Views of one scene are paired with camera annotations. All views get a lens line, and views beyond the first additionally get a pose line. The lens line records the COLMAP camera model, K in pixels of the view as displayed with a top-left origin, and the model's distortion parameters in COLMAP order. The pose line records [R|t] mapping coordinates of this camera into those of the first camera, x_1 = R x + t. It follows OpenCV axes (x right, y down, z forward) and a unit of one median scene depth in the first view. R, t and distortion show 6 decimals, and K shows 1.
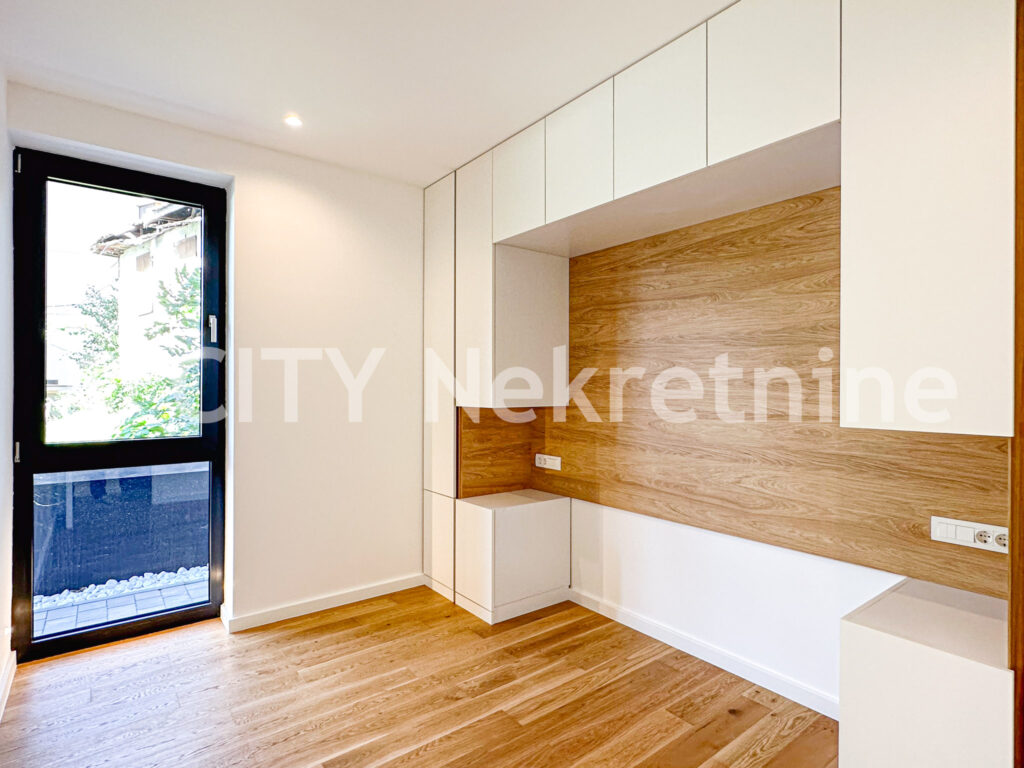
lens RADIAL K [[544.2, 0, 512.0], [0, 544.2, 384.0], [0, 0, 1]] dist [-0.001861, 0.000035]
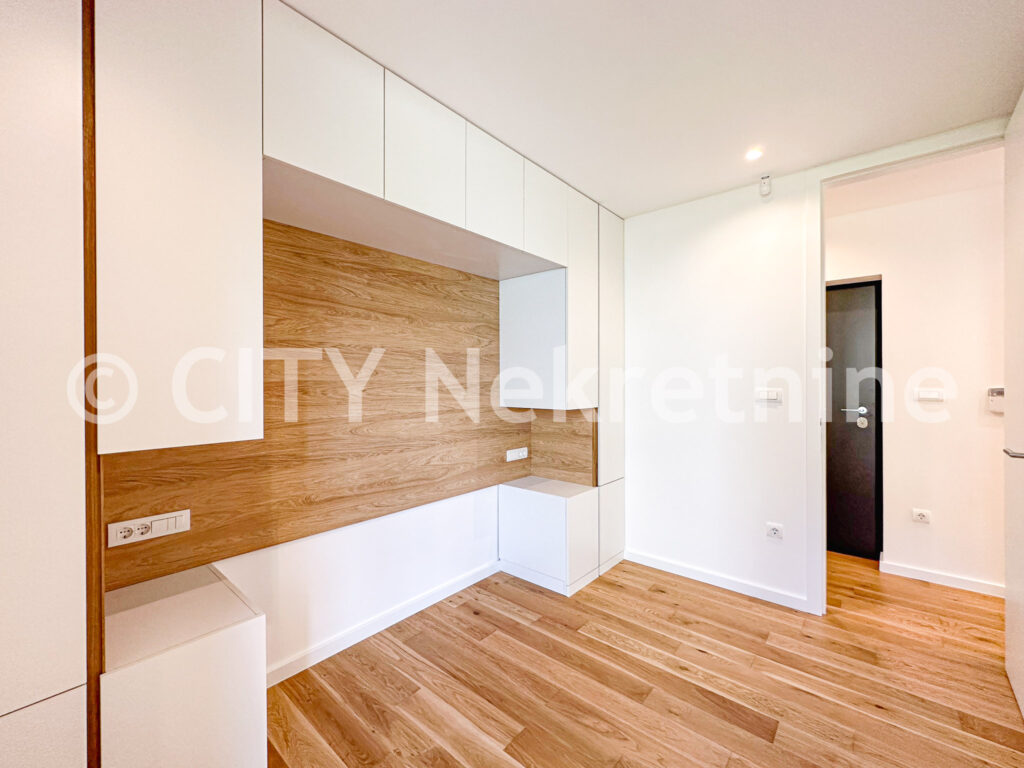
lens RADIAL K [[412.6, 0, 512.0], [0, 412.6, 384.0], [0, 0, 1]] dist [0.000201, 0.000083]
pose [[-0.191605, -0.004371, 0.981462, -0.586081], [-0.001504, 0.999990, 0.004160, -0.017614], [-0.981471, -0.000679, -0.191609, 0.933323]]
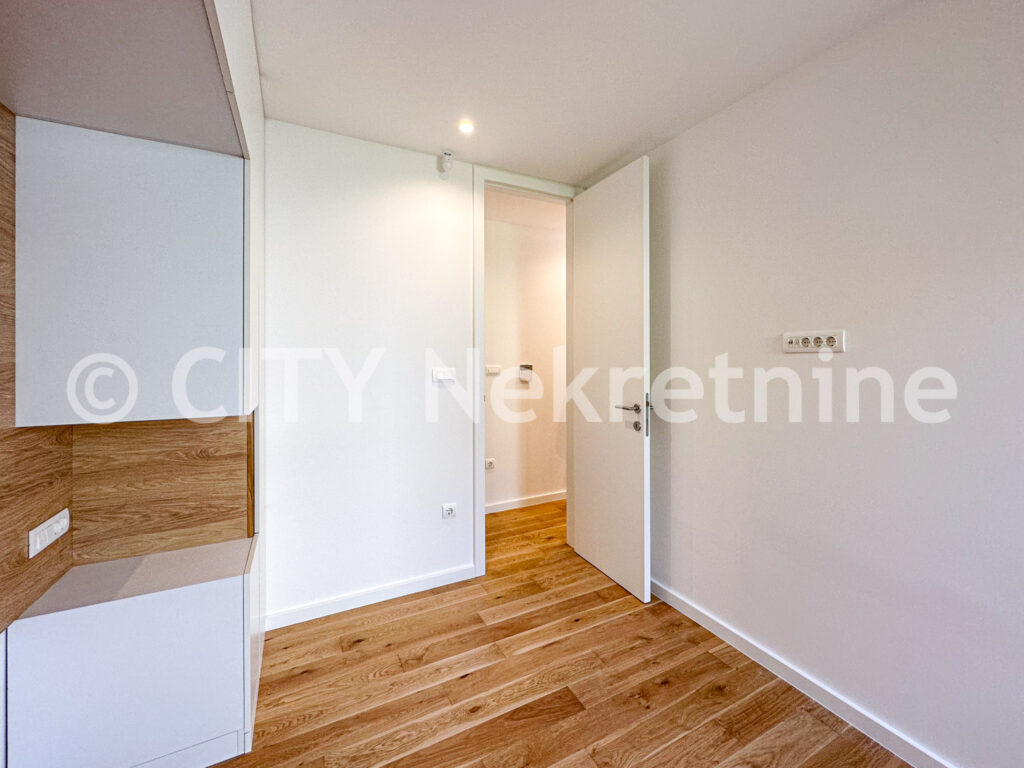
lens RADIAL K [[435.6, 0, 514.7], [0, 435.6, 356.0], [0, 0, 1]] dist [0.000422, 0.000349]
pose [[-0.982796, -0.000152, 0.184692, -0.091614], [-0.001458, 0.999975, -0.006937, -0.026801], [-0.184686, -0.007087, -0.982772, 1.121714]]
